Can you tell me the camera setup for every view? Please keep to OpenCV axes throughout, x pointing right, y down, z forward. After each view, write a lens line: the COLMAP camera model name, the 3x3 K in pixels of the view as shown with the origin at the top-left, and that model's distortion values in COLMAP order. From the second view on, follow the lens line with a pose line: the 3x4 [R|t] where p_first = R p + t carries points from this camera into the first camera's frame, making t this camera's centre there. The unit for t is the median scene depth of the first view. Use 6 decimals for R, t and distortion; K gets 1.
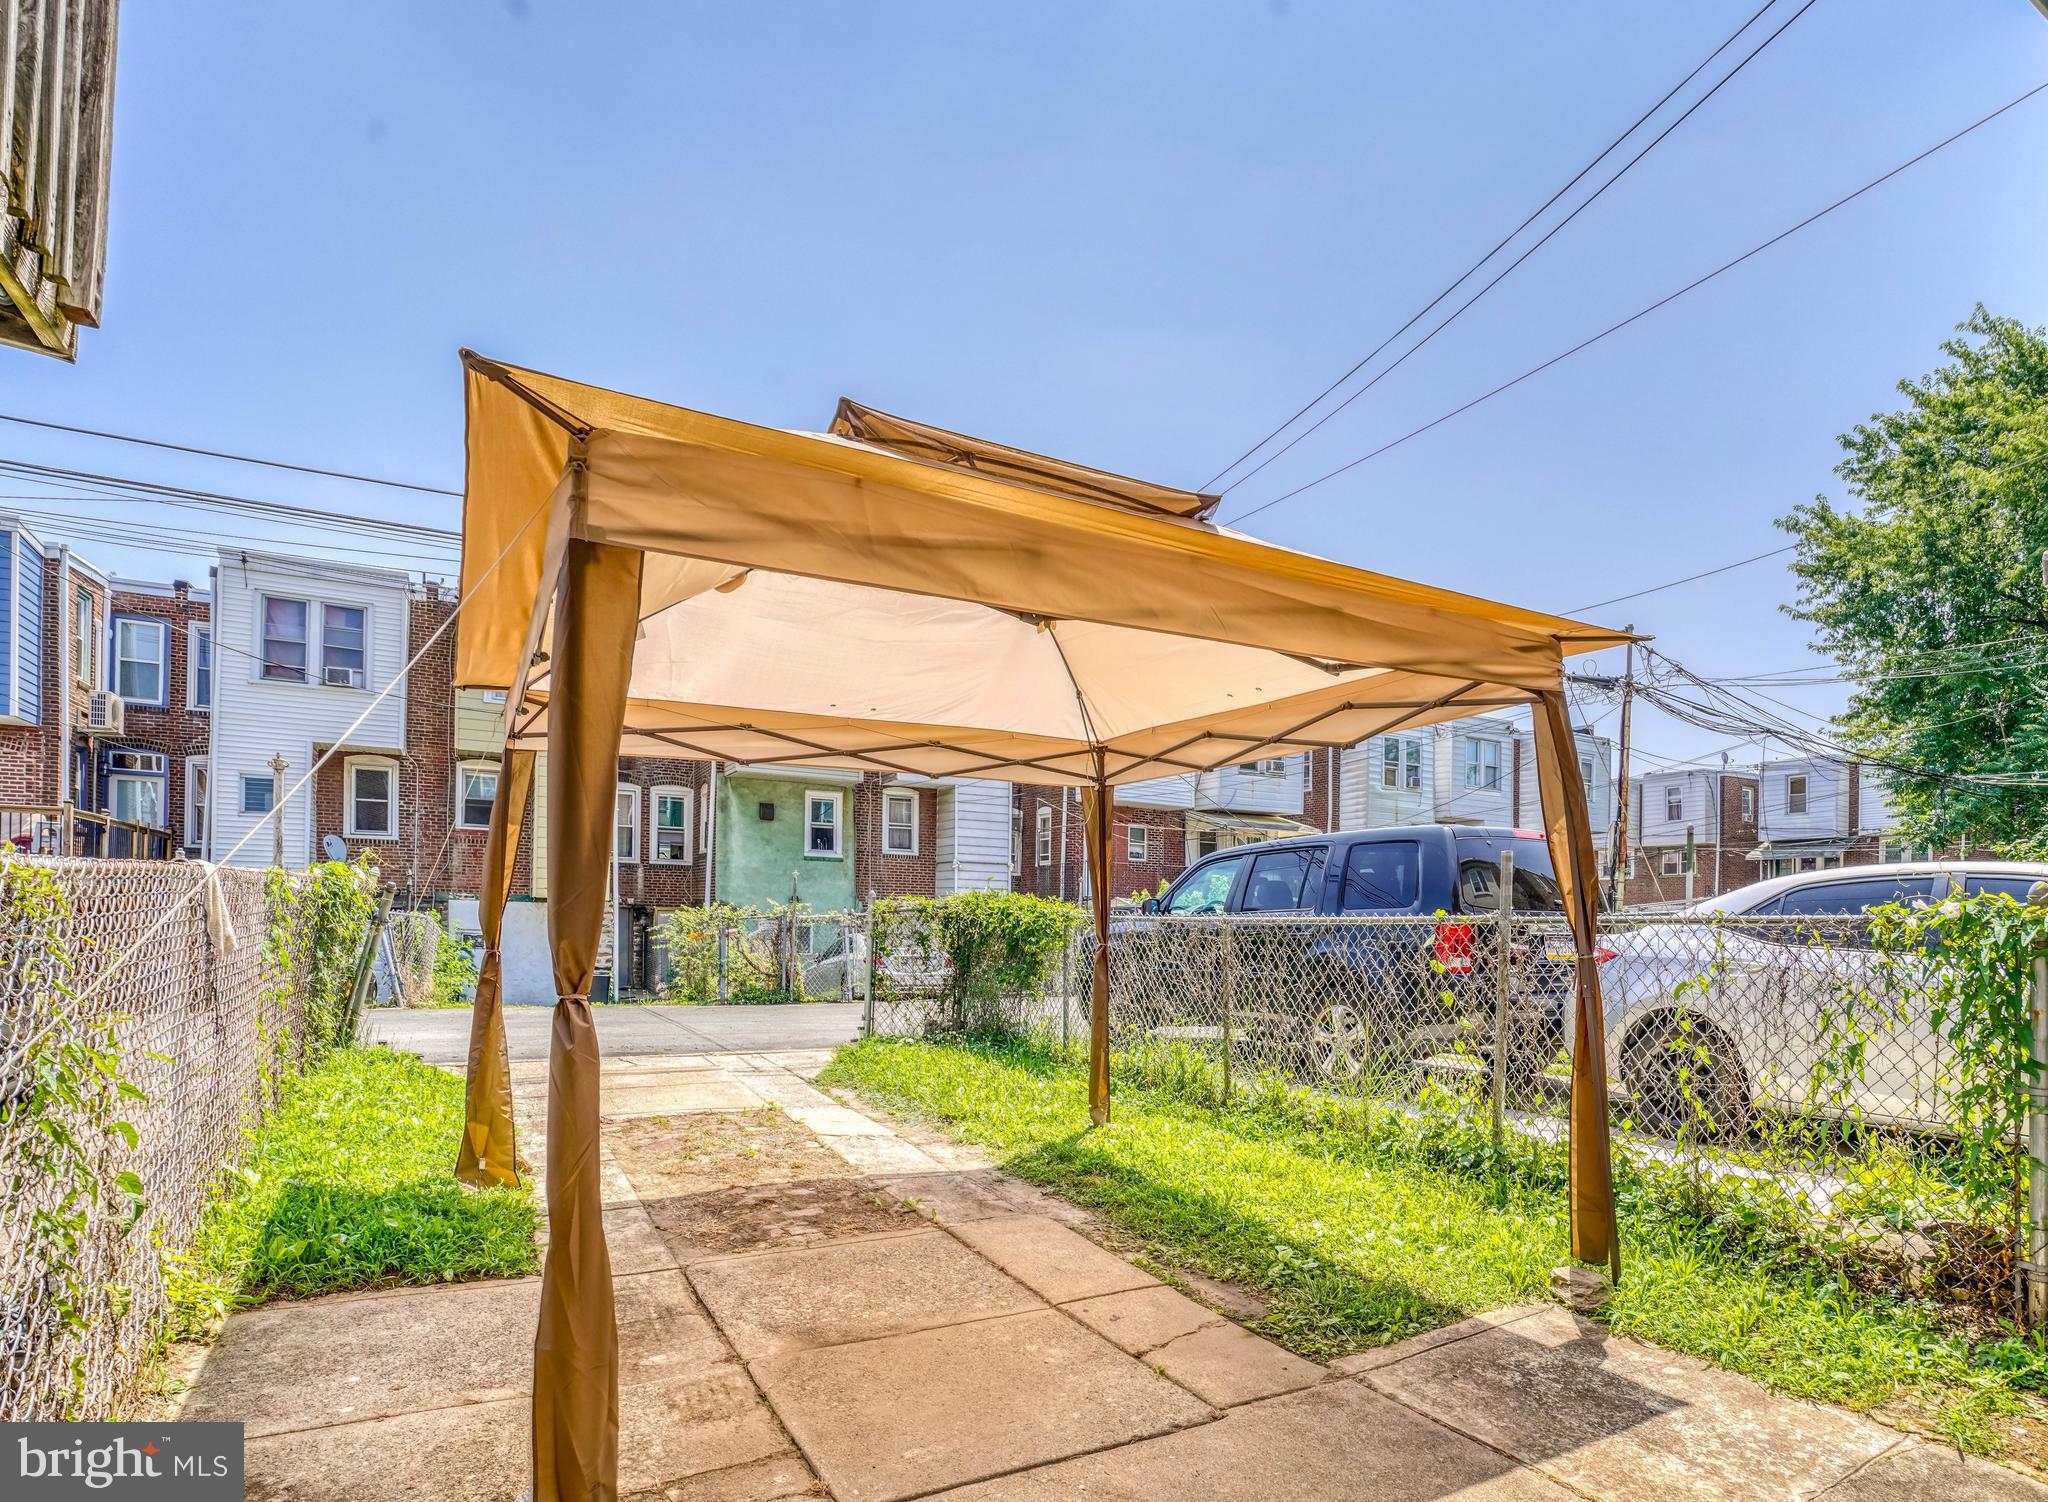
lens RADIAL K [[1088.6, 0, 1025.5], [0, 1088.6, 865.7], [0, 0, 1]] dist [-0.043007, 0.000163]
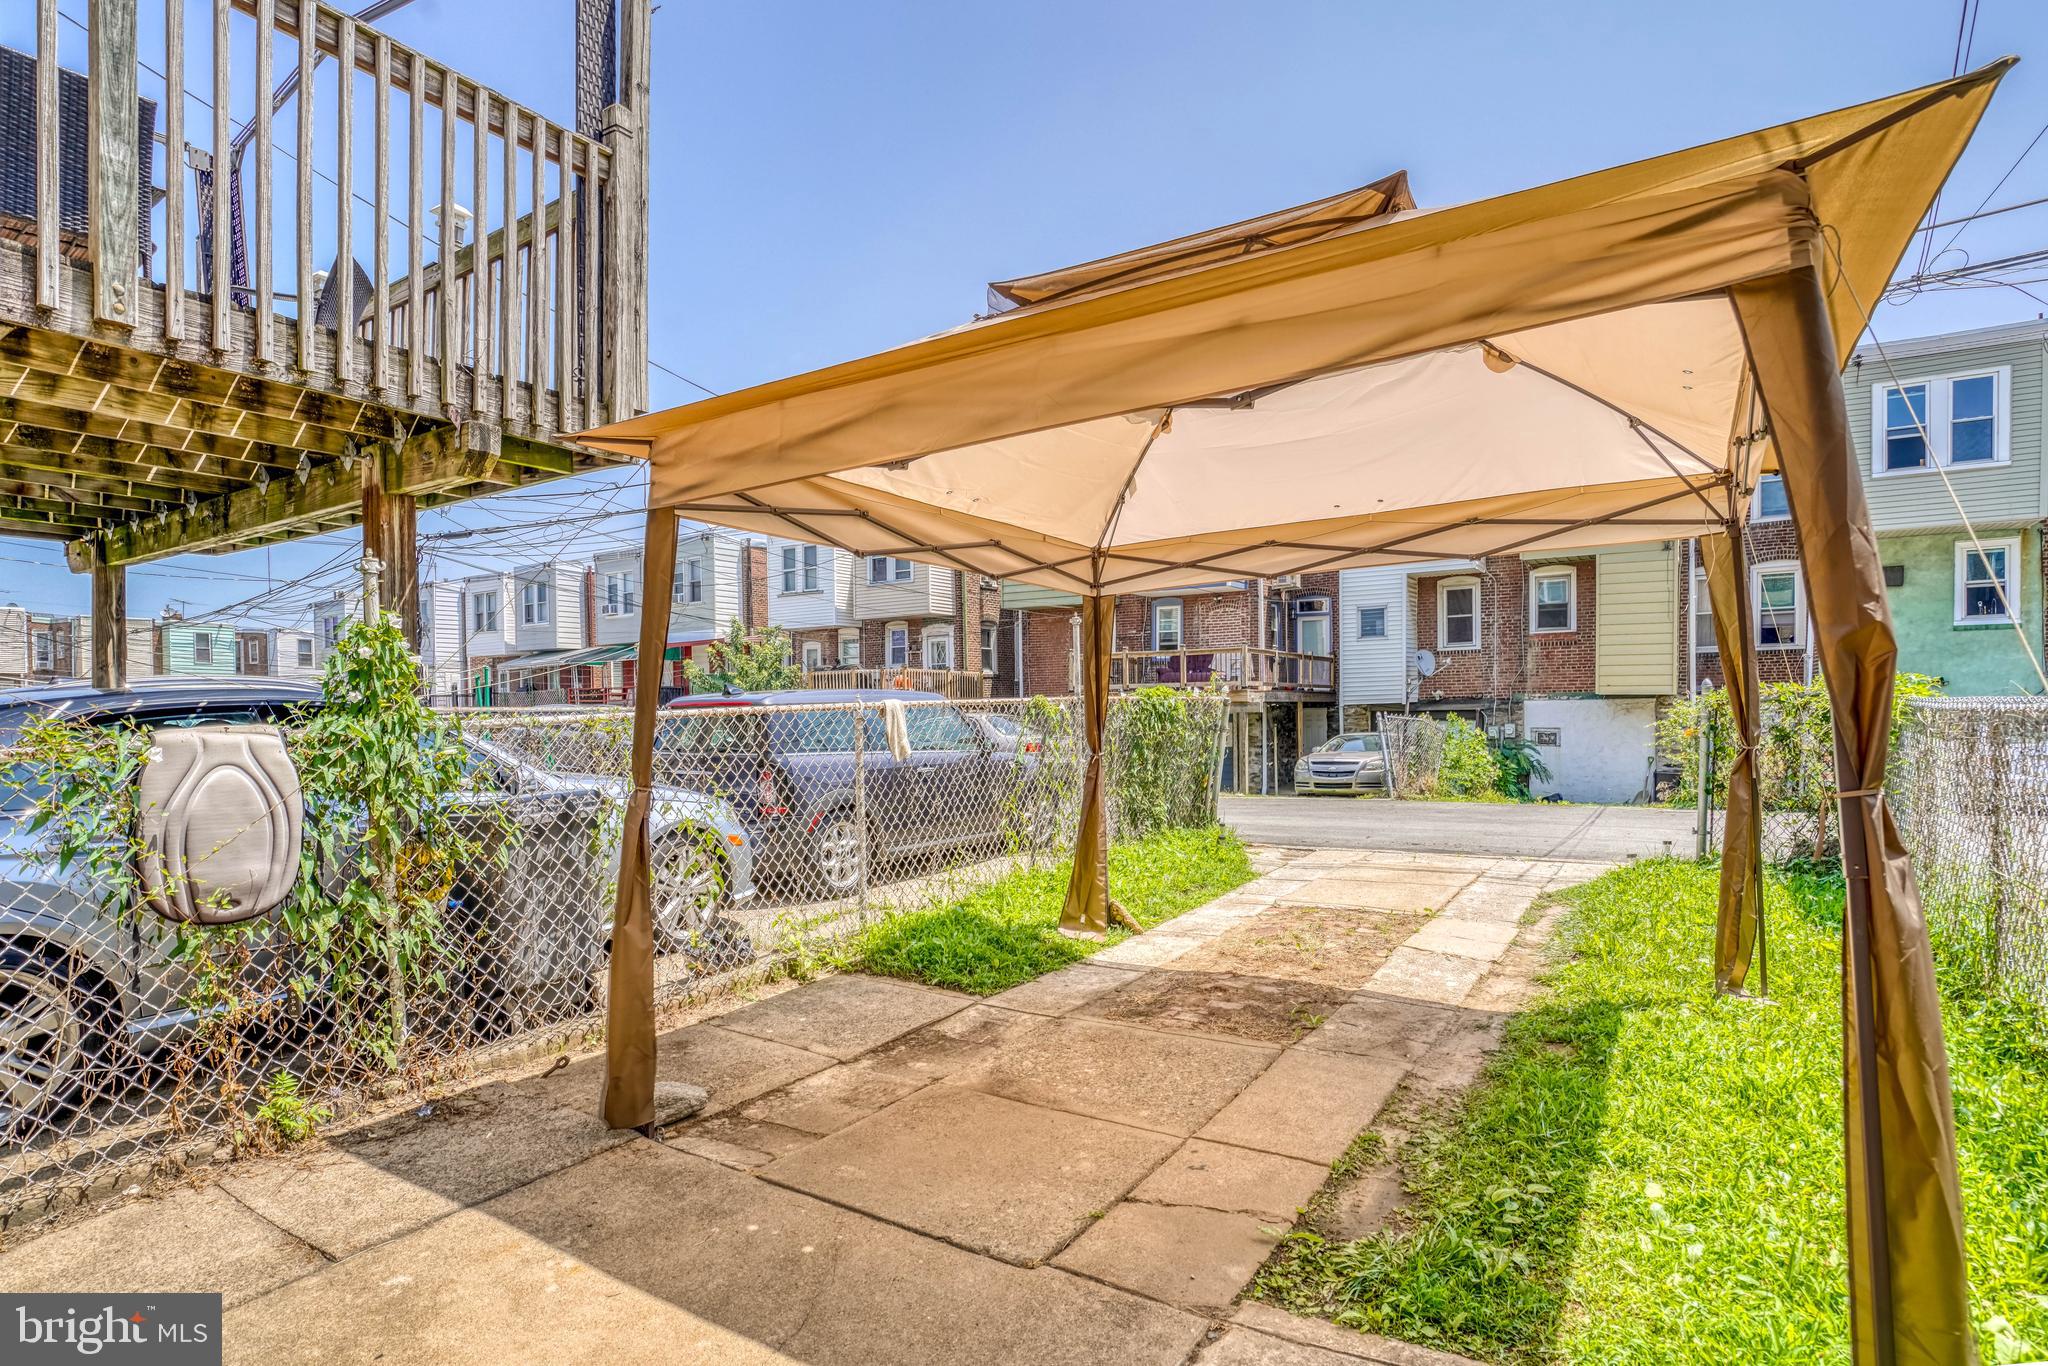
lens RADIAL K [[1014.7, 0, 997.2], [0, 1014.7, 689.0], [0, 0, 1]] dist [-0.053588, 0.009486]
pose [[0.472437, -0.049474, -0.879975, 0.095825], [0.069199, 0.997423, -0.018926, 0.002598], [0.878644, -0.051952, 0.474643, 0.059105]]
